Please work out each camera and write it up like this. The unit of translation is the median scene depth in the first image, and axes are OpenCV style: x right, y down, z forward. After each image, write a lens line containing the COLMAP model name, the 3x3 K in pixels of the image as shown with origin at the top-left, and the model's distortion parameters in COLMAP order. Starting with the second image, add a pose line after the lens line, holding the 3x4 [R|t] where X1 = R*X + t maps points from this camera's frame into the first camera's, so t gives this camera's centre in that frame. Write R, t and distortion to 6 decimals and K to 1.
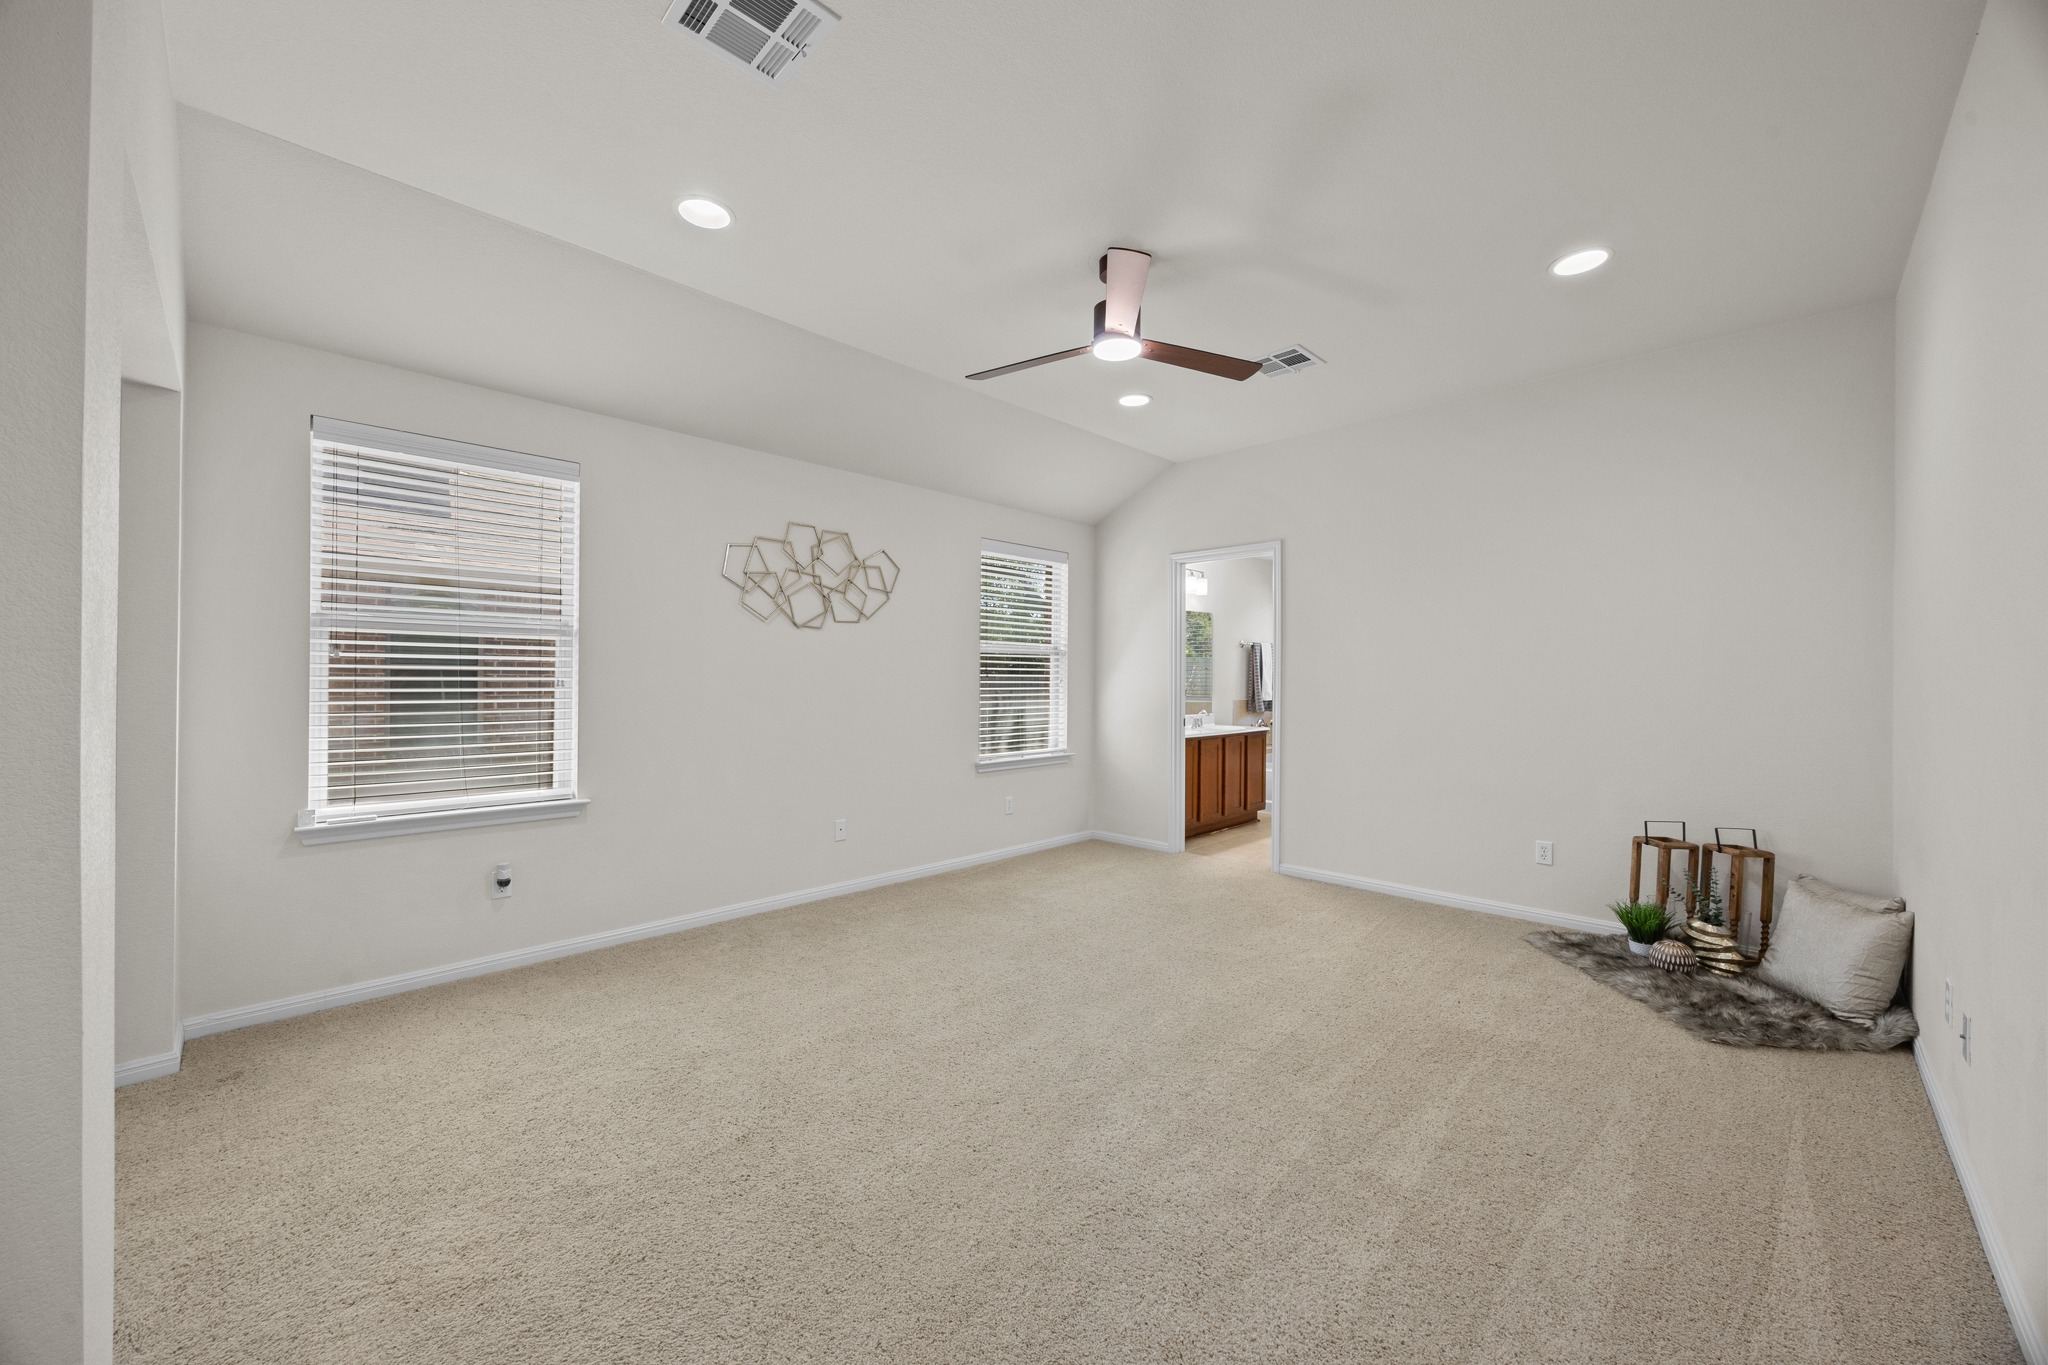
lens RADIAL K [[771.6, 0, 1015.3], [0, 771.6, 682.8], [0, 0, 1]] dist [-0.007672, 0.000767]
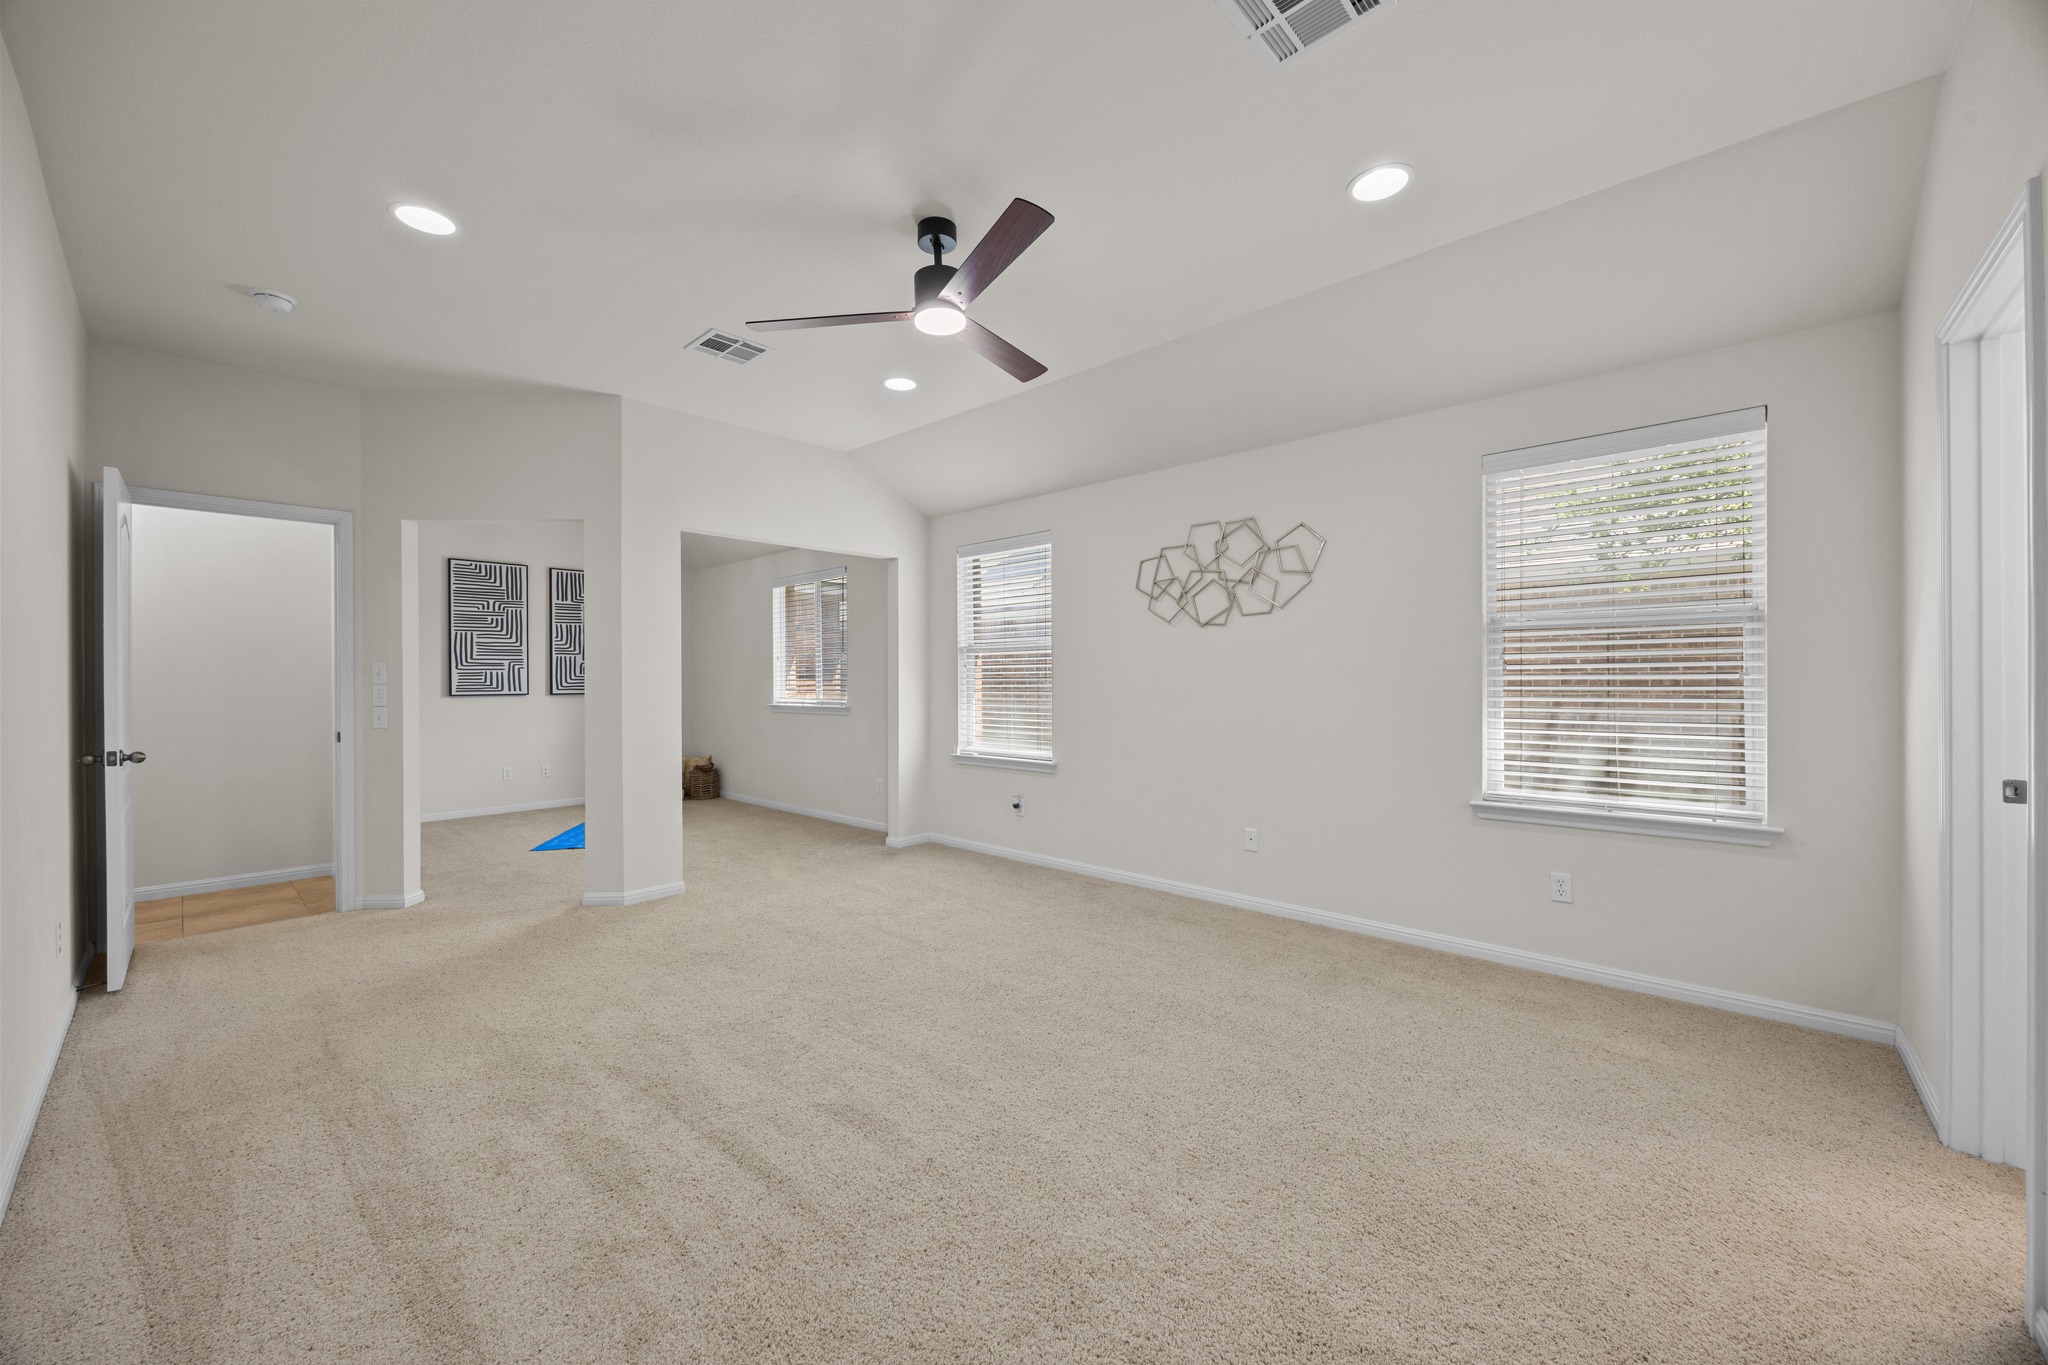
lens RADIAL K [[771.6, 0, 1018.4], [0, 771.6, 683.2], [0, 0, 1]] dist [-0.007672, 0.000767]
pose [[0.041917, -0.000168, -0.999121, 0.672328], [0.002999, 0.999996, -0.000042, 0.002183], [0.999117, -0.002994, 0.041917, 0.666237]]
